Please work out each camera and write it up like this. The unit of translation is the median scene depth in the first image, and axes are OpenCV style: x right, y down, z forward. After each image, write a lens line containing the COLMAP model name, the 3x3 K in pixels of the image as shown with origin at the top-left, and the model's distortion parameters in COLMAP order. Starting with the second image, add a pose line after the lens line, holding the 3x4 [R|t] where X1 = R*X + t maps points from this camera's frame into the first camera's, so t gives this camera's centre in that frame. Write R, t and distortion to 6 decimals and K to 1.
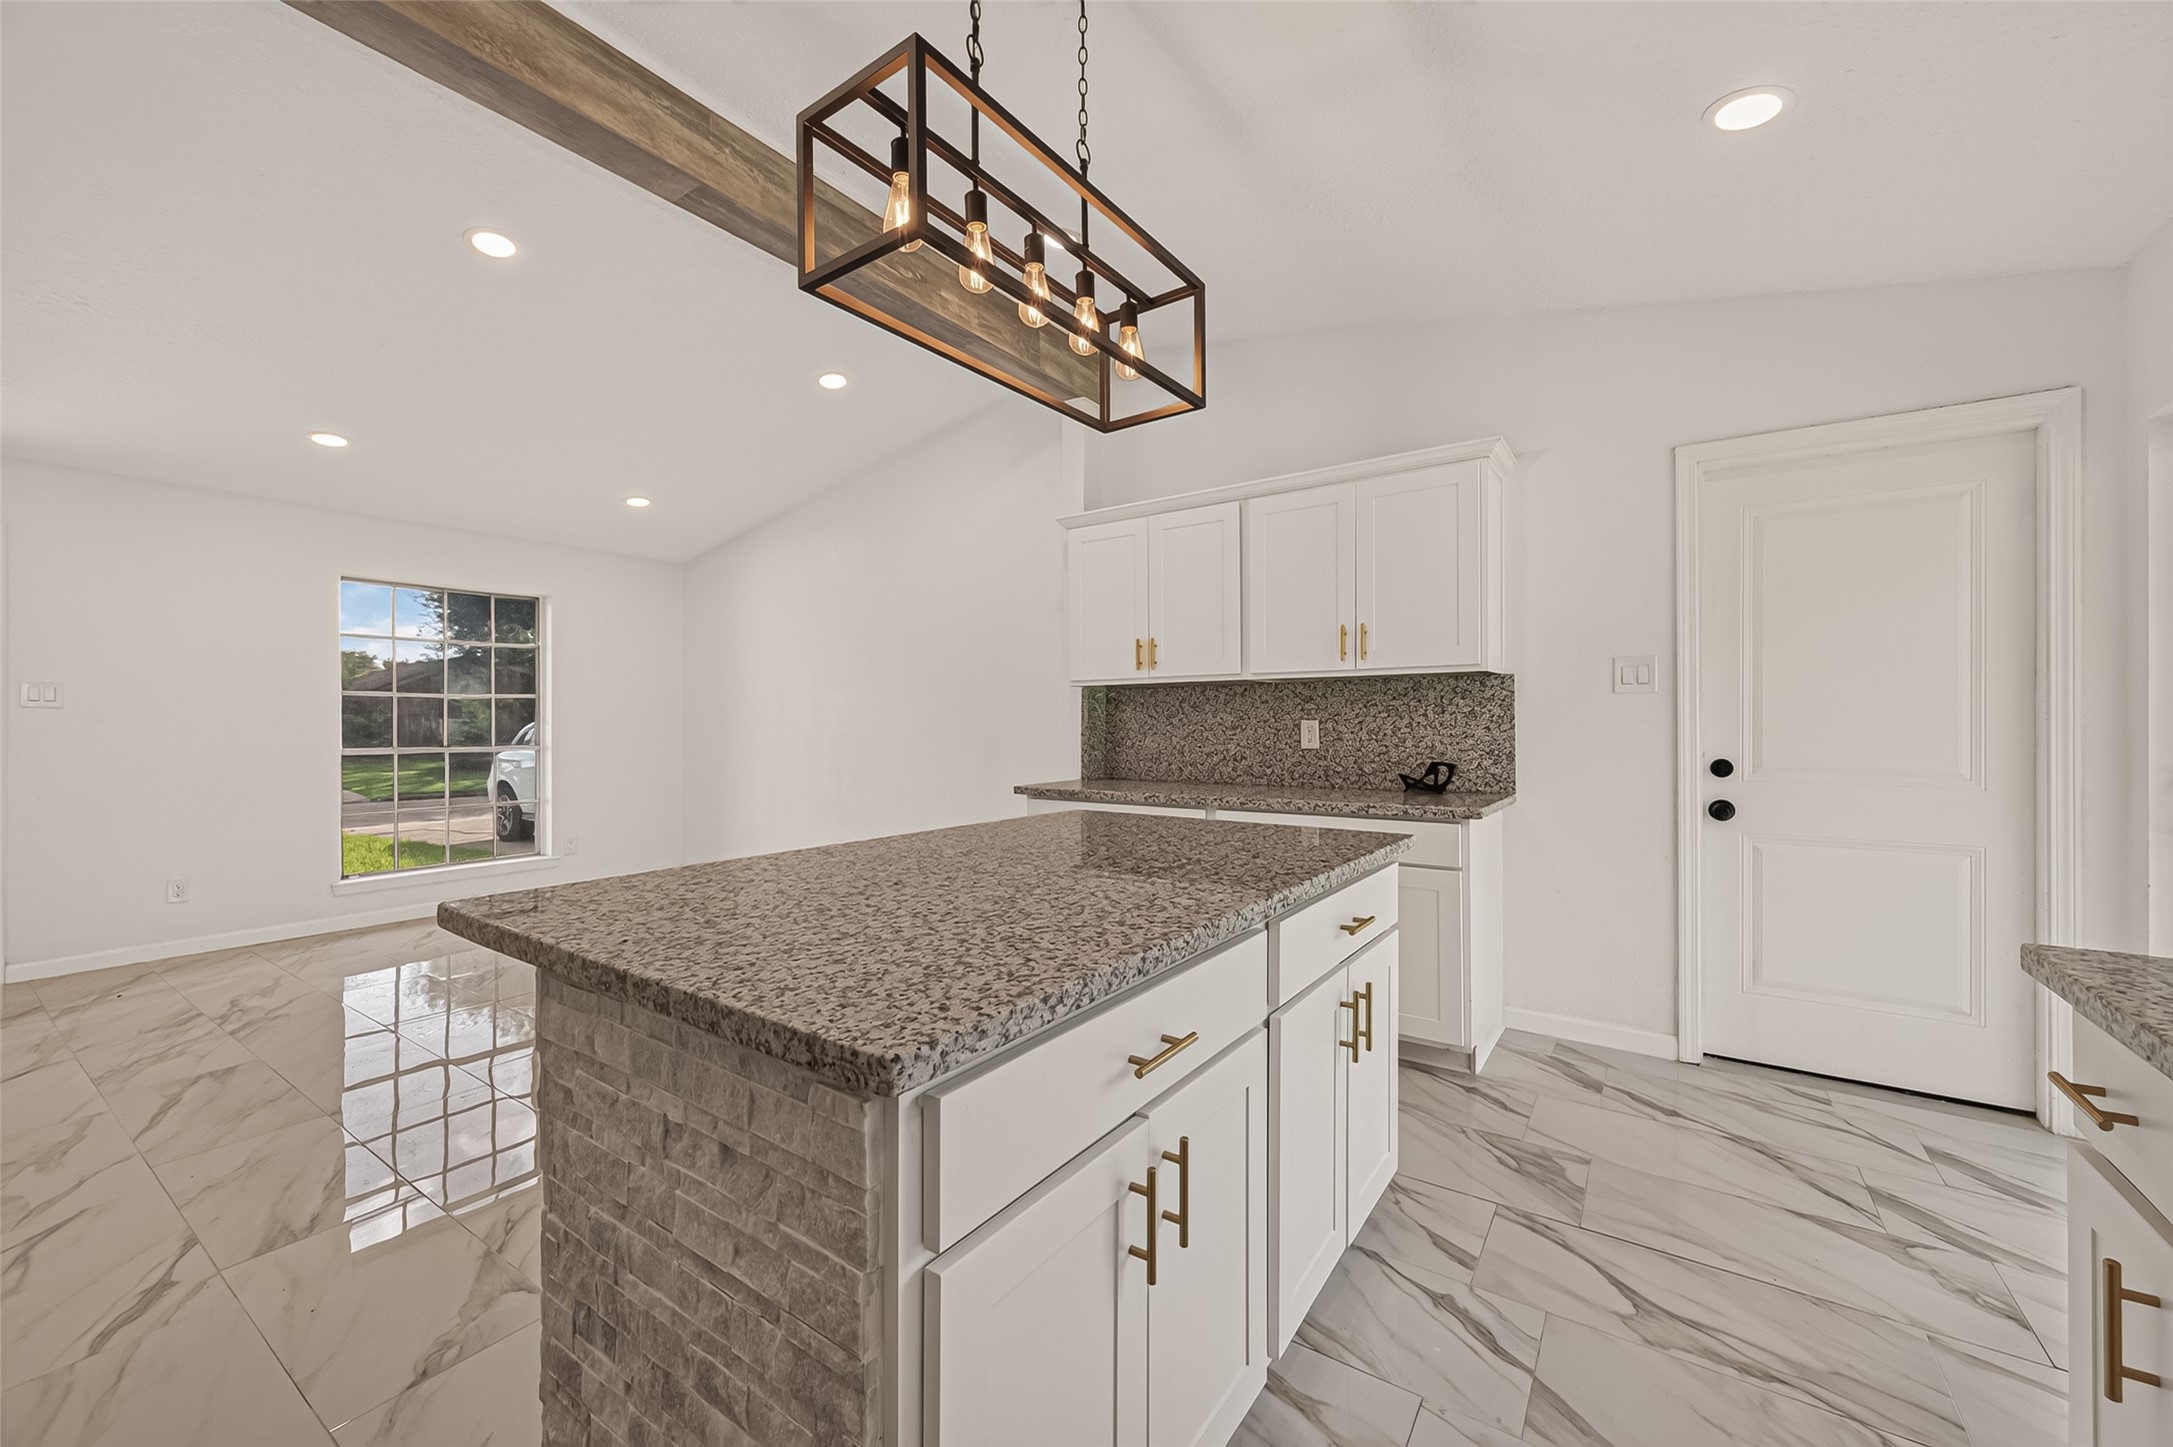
lens RADIAL K [[848.4, 0, 1097.3], [0, 848.4, 718.6], [0, 0, 1]] dist [0.006625, -0.000983]
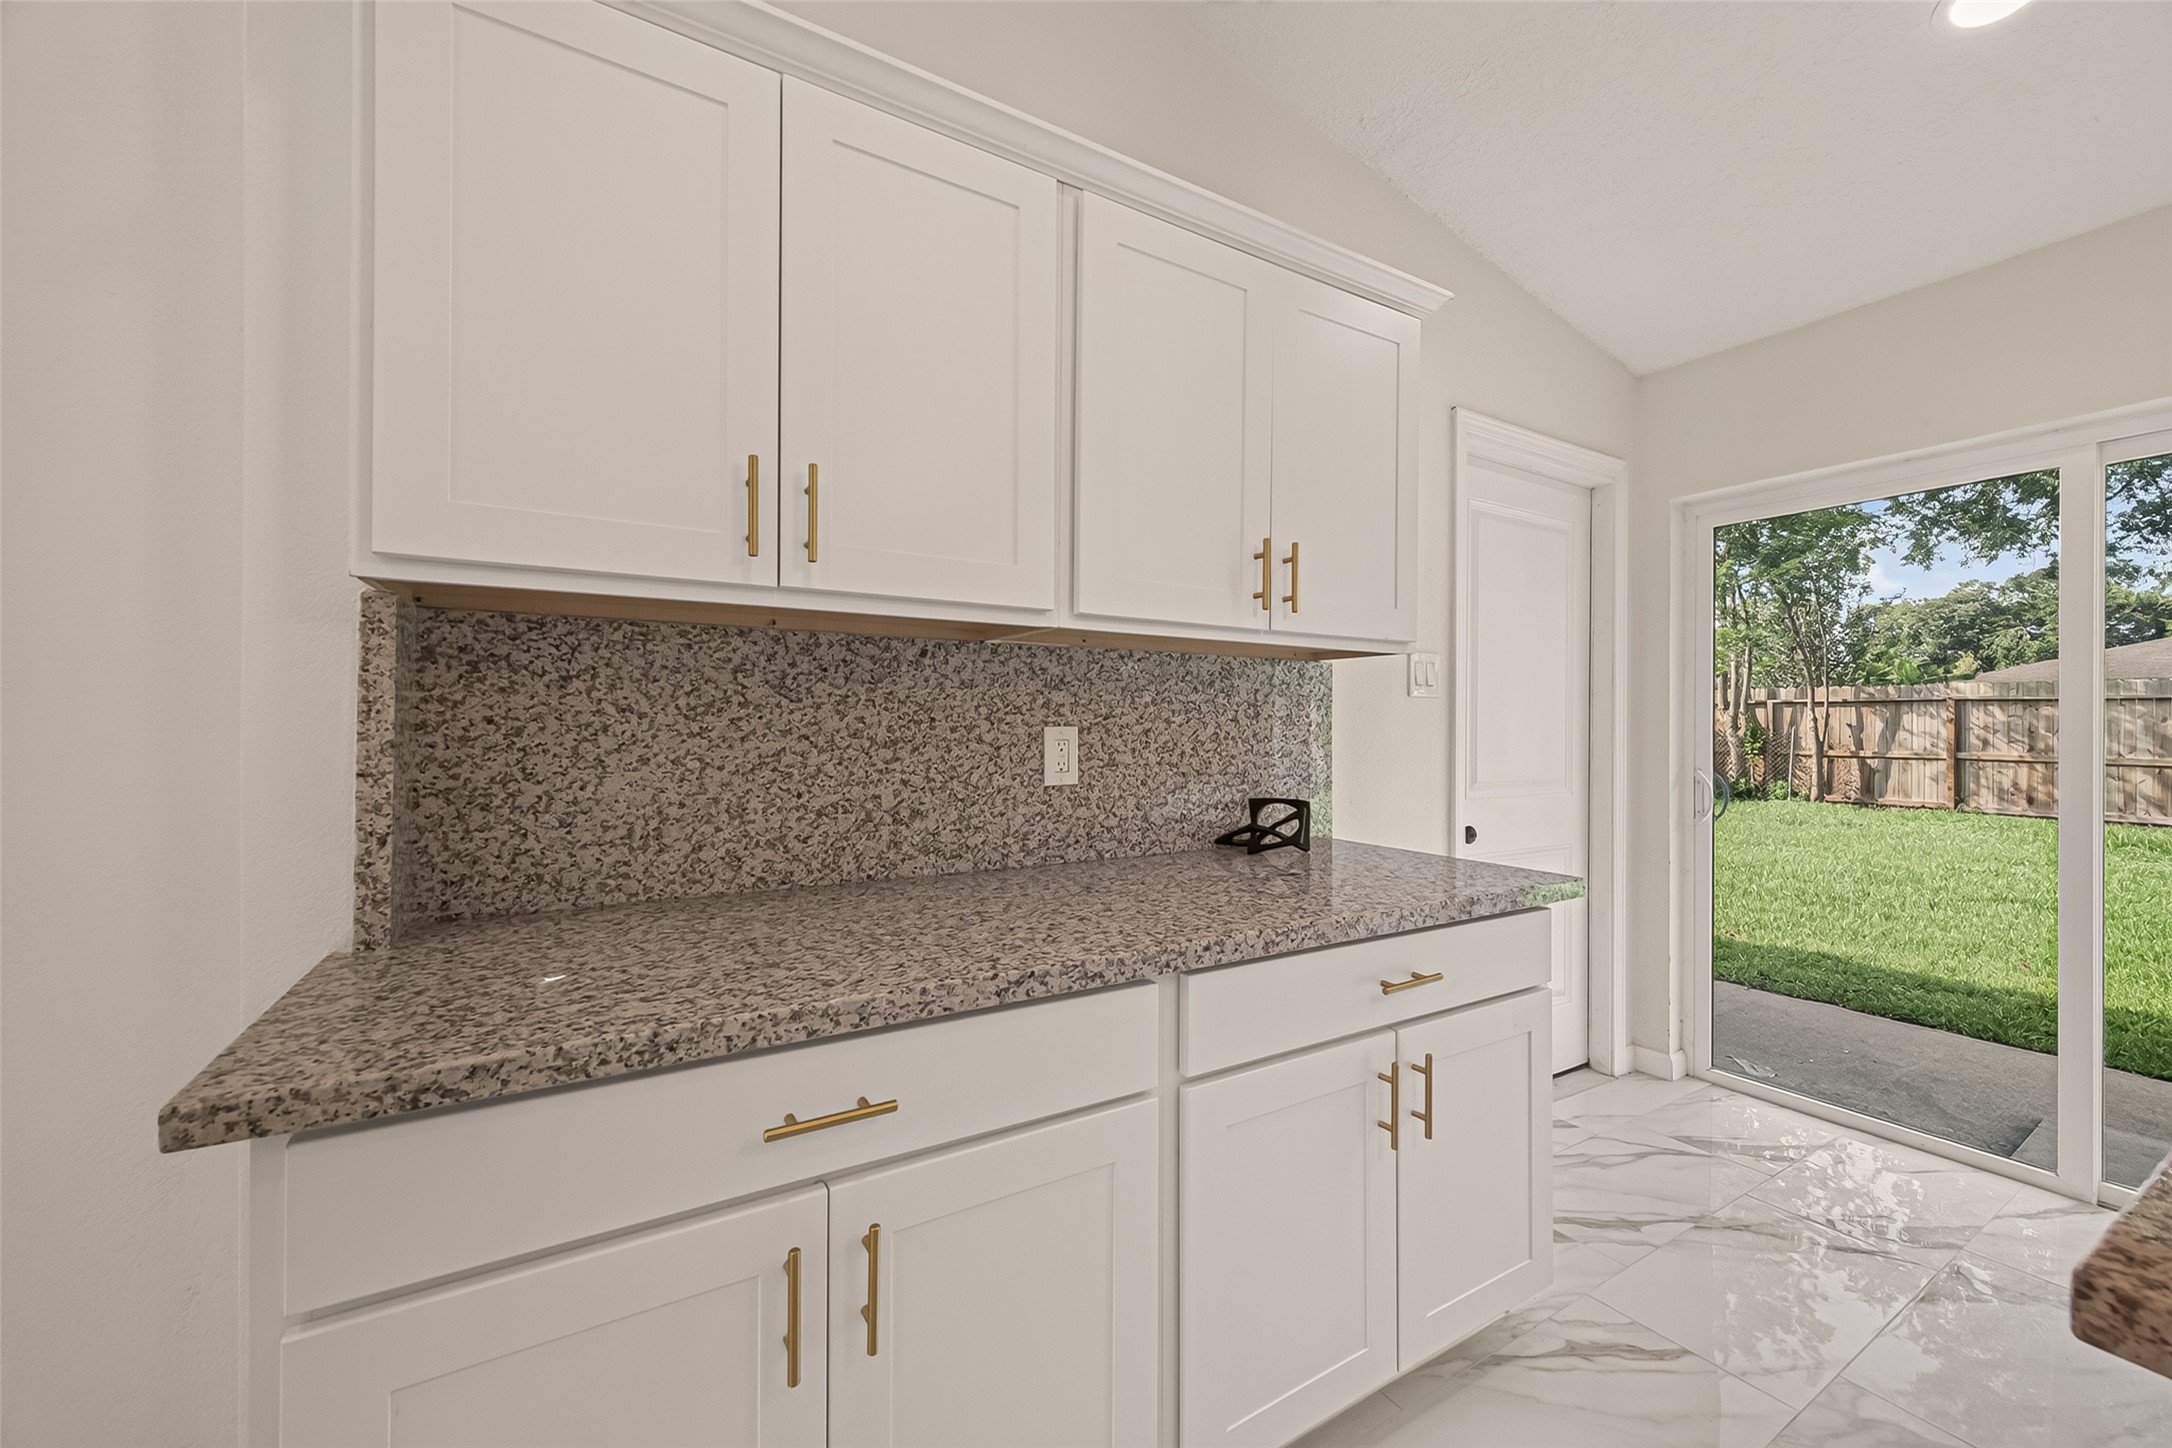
lens RADIAL K [[840.6, 0, 1086.0], [0, 840.6, 724.0], [0, 0, 1]] dist [0.008102, -0.000083]
pose [[0.406752, 0.010595, 0.913477, -0.182019], [-0.012252, 0.999906, -0.006141, 0.003198], [-0.913456, -0.008694, 0.406844, 0.792314]]
